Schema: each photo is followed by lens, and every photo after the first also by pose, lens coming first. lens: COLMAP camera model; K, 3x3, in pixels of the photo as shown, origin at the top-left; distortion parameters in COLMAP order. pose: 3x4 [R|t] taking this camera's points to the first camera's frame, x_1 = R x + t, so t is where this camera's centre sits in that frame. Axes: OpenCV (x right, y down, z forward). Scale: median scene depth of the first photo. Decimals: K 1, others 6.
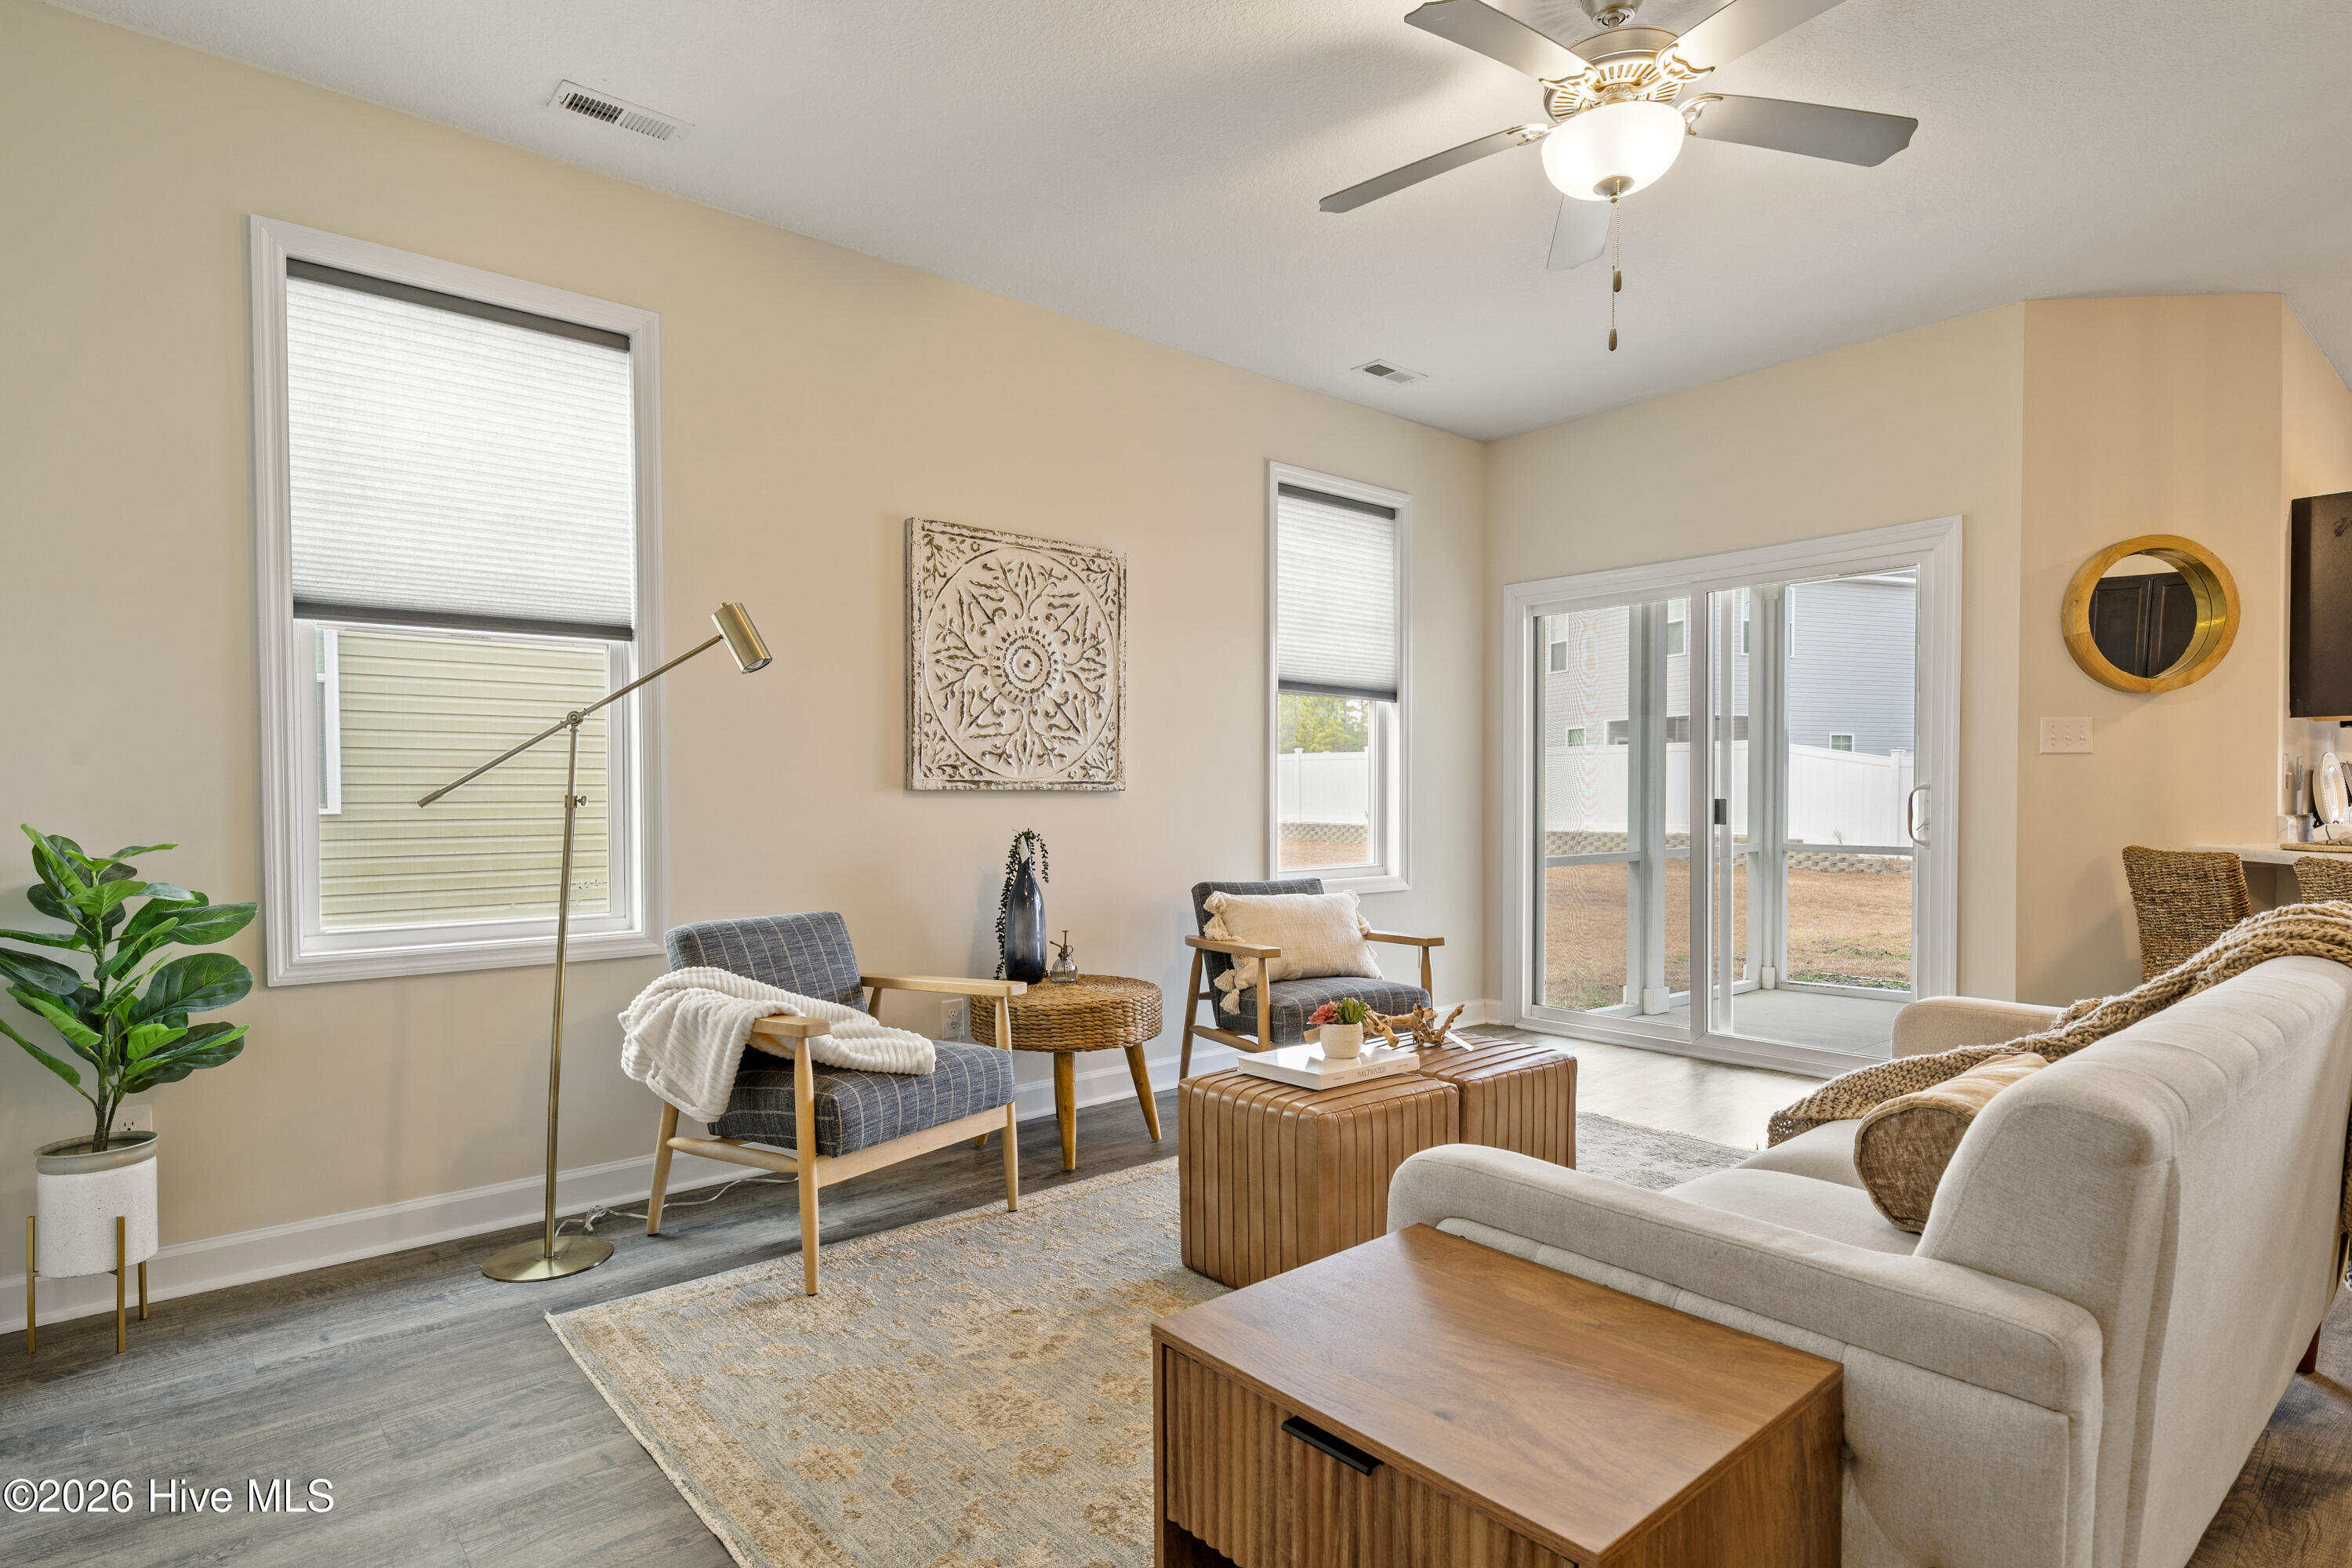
lens RADIAL K [[1231.4, 0, 1167.3], [0, 1231.4, 813.0], [0, 0, 1]] dist [0.003463, 0.001607]
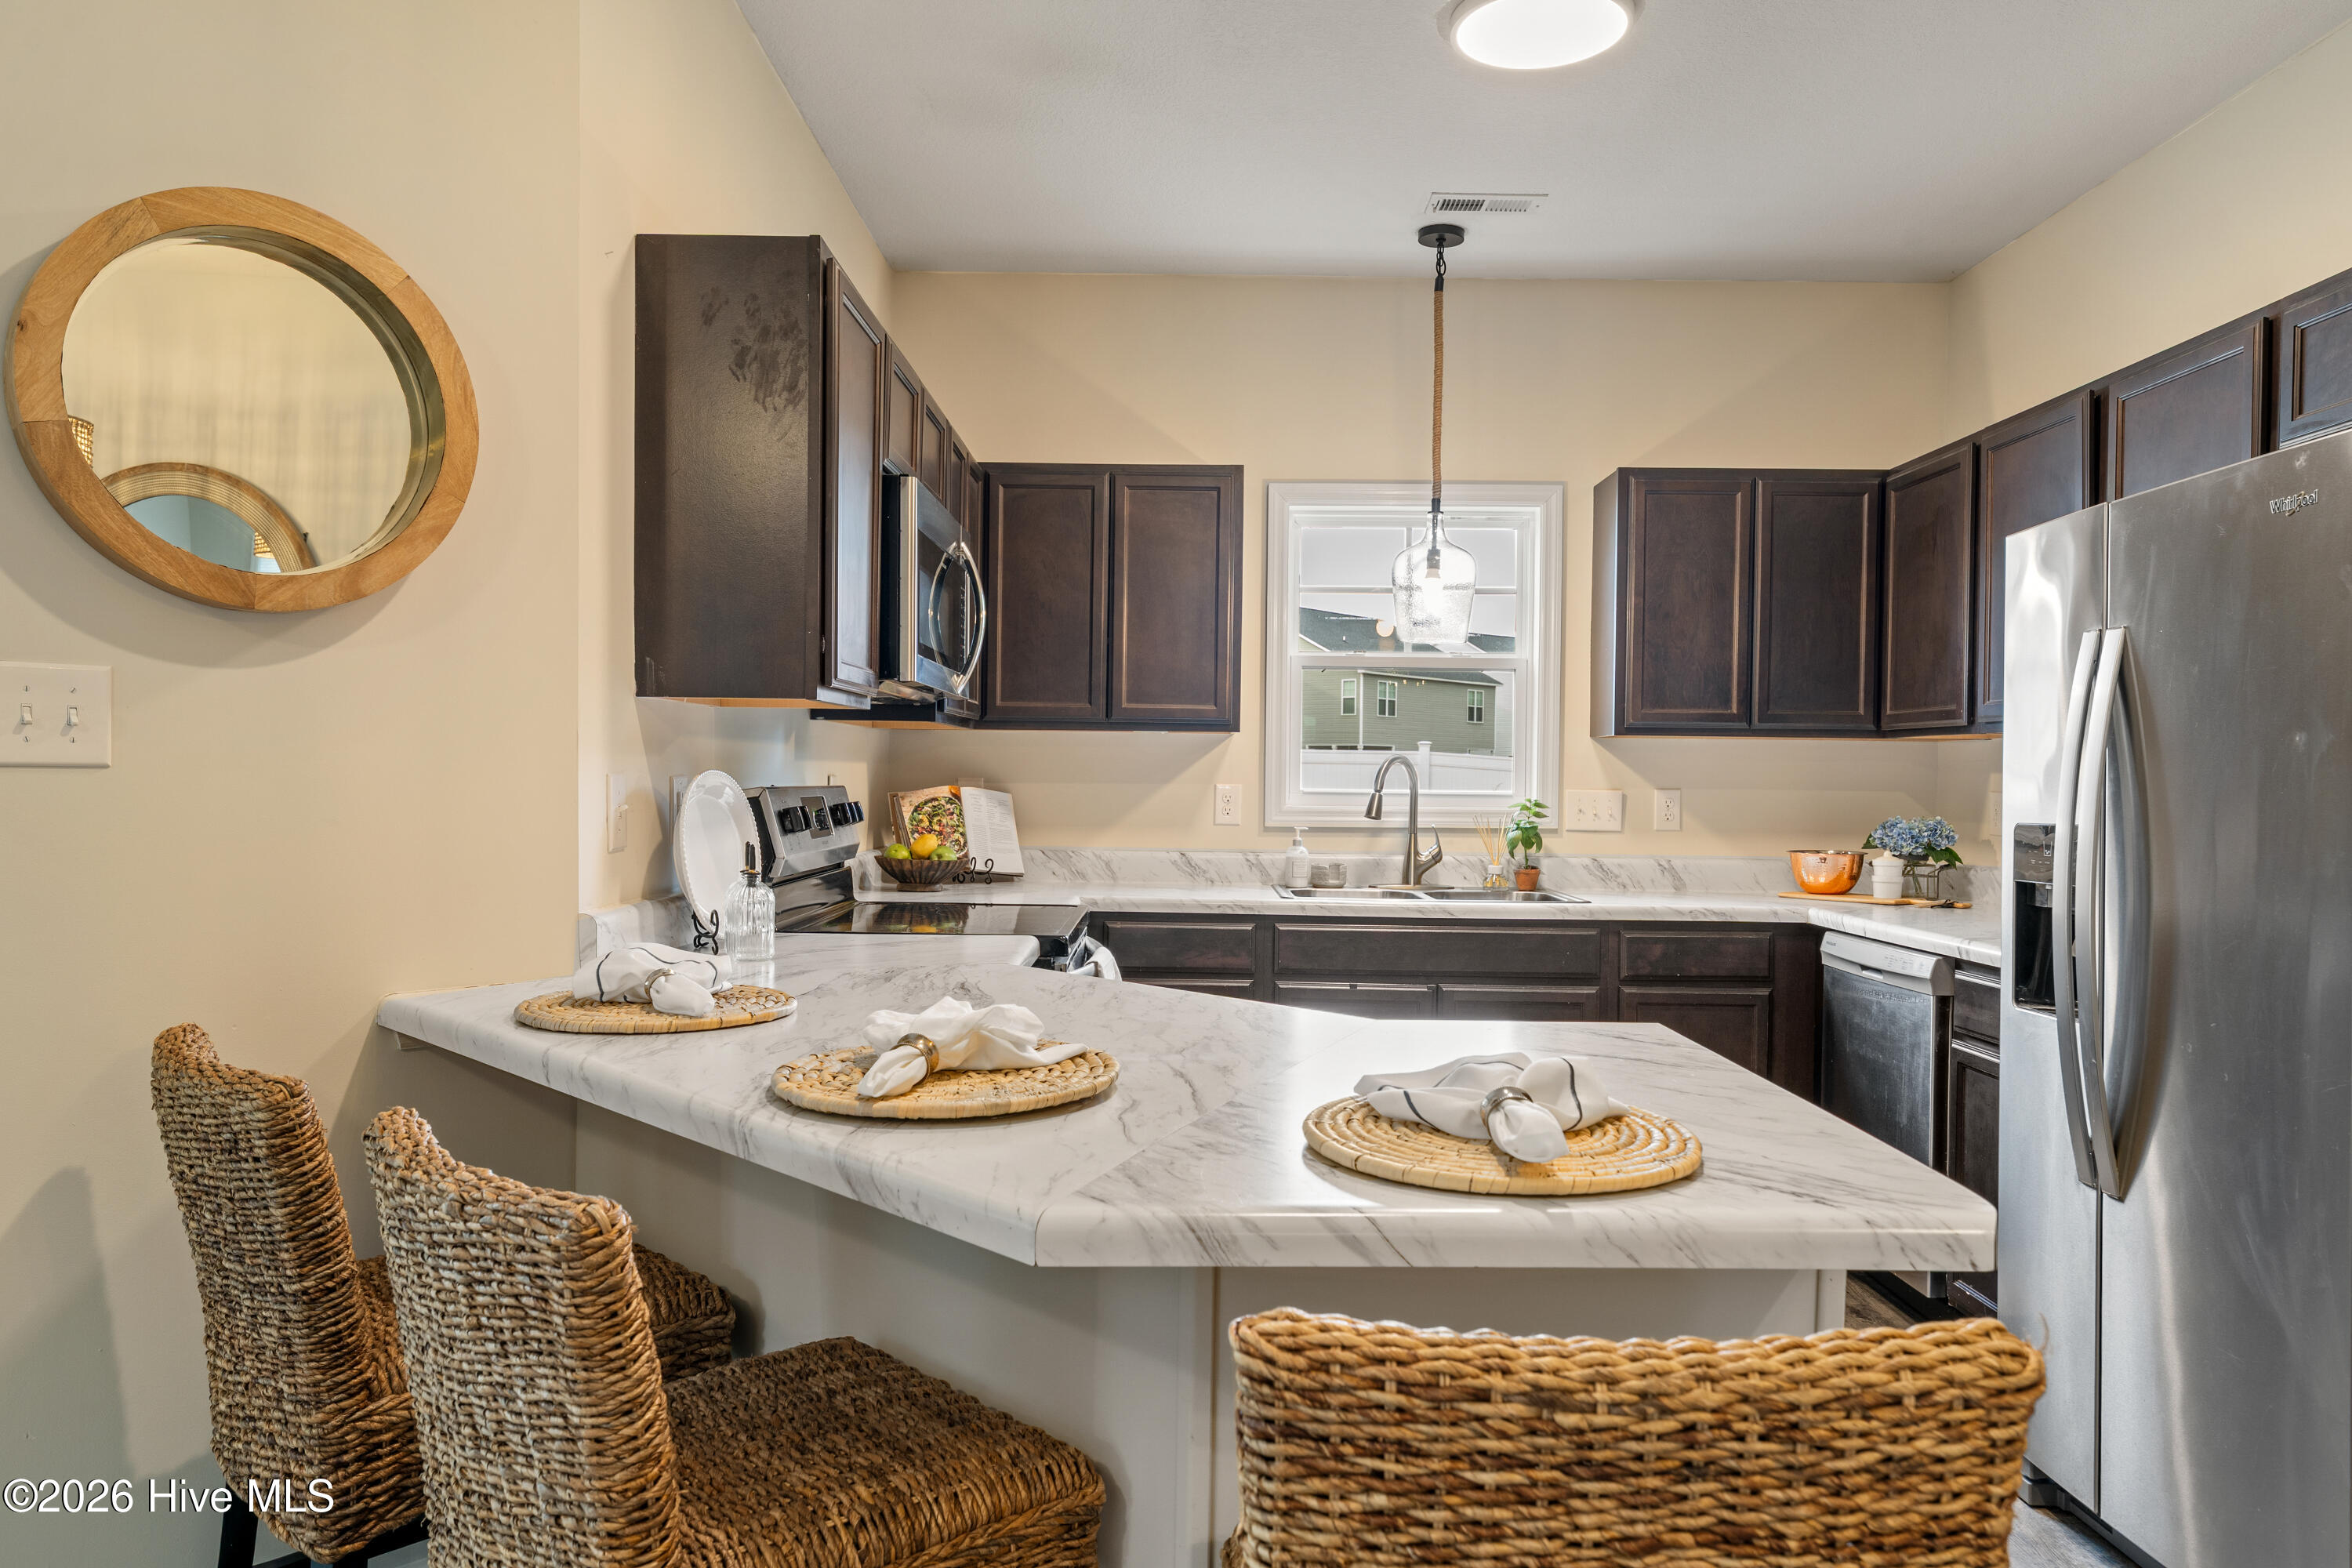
lens RADIAL K [[1609.7, 0, 1168.5], [0, 1609.7, 798.4], [0, 0, 1]] dist [-0.004071, 0.000195]
pose [[0.659666, -0.001020, 0.751558, 0.828525], [-0.000139, 0.999999, 0.001479, -0.054558], [-0.751559, -0.001080, 0.659666, 0.628170]]
